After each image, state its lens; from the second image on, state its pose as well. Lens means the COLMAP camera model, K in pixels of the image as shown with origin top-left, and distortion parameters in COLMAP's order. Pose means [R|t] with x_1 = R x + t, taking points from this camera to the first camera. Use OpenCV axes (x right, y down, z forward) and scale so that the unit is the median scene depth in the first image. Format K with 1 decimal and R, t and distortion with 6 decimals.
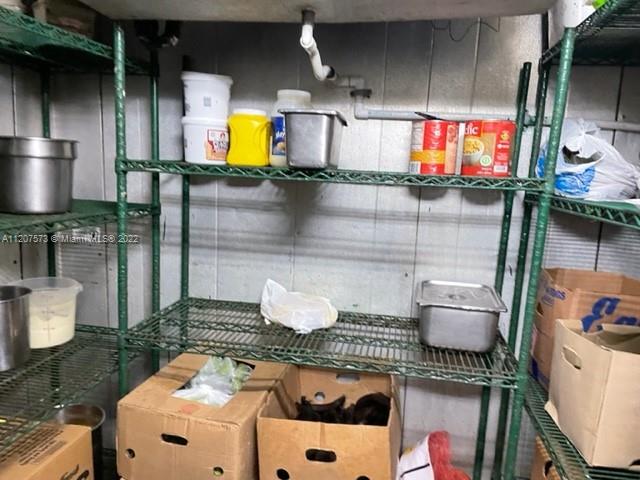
lens RADIAL K [[478.2, 0, 317.0], [0, 478.2, 222.0], [0, 0, 1]] dist [0.103689, -0.129288]
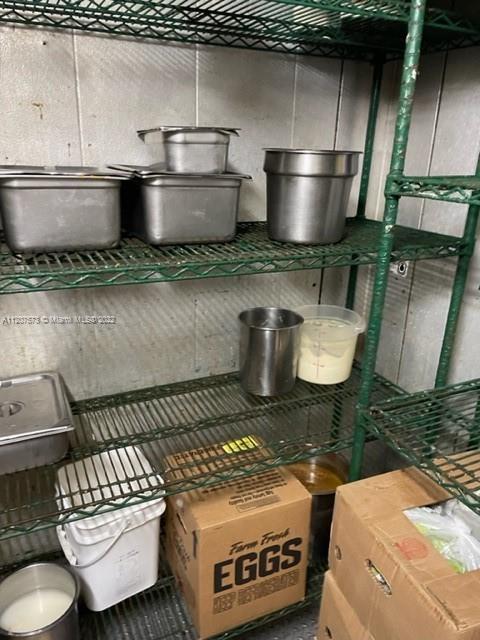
lens RADIAL K [[478.2, 0, 240.8], [0, 478.2, 313.1], [0, 0, 1]] dist [0.103689, -0.129288]
pose [[0.574995, 0.235408, -0.783558, 0.061439], [-0.094763, 0.970428, 0.222011, -0.071298], [0.812650, -0.053403, 0.580299, 0.389658]]
